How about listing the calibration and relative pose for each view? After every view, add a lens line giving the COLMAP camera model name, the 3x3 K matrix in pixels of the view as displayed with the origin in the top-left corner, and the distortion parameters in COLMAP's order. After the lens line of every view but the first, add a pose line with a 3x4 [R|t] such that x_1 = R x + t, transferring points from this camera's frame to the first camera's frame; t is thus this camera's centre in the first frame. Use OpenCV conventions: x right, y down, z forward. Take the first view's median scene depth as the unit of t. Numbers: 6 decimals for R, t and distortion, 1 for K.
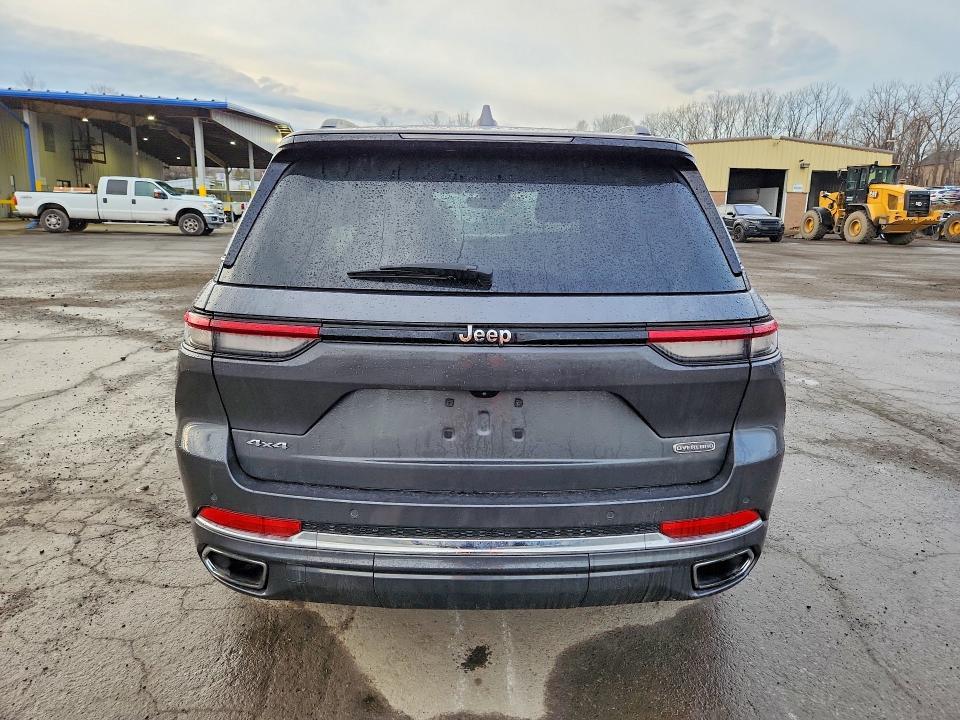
lens RADIAL K [[702.7, 0, 480.0], [0, 702.7, 360.0], [0, 0, 1]] dist [0.006453, 0.001832]
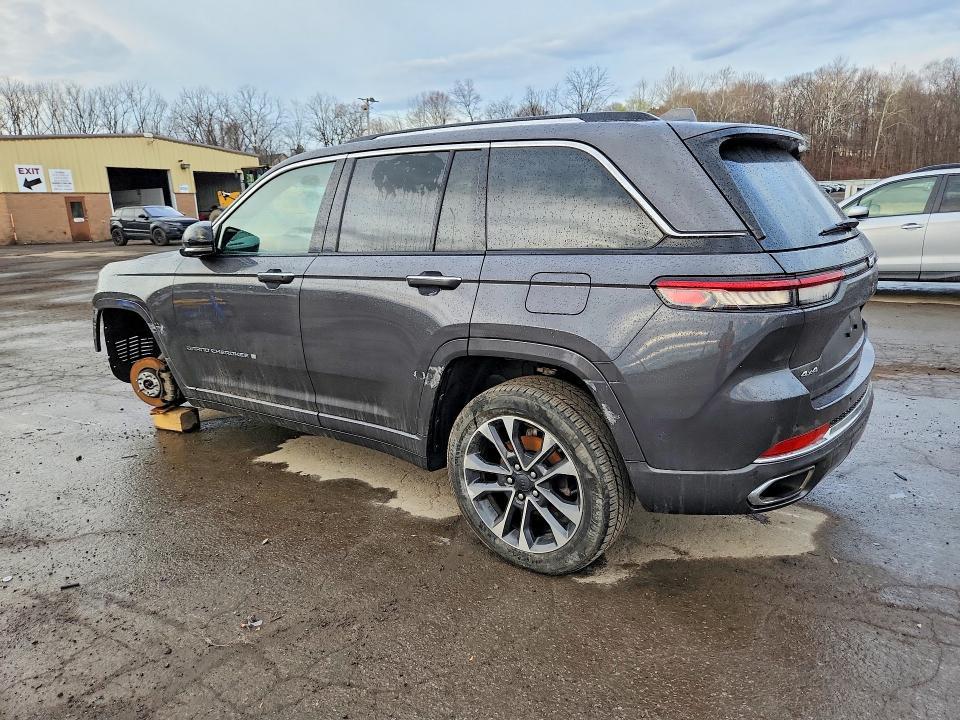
lens RADIAL K [[750.1, 0, 480.0], [0, 750.1, 360.0], [0, 0, 1]] dist [-0.002381, -0.007003]
pose [[0.517480, -0.201838, 0.831550, -0.228364], [0.213906, 0.971443, 0.102678, -0.024233], [-0.828528, 0.124740, 0.545876, 0.091328]]
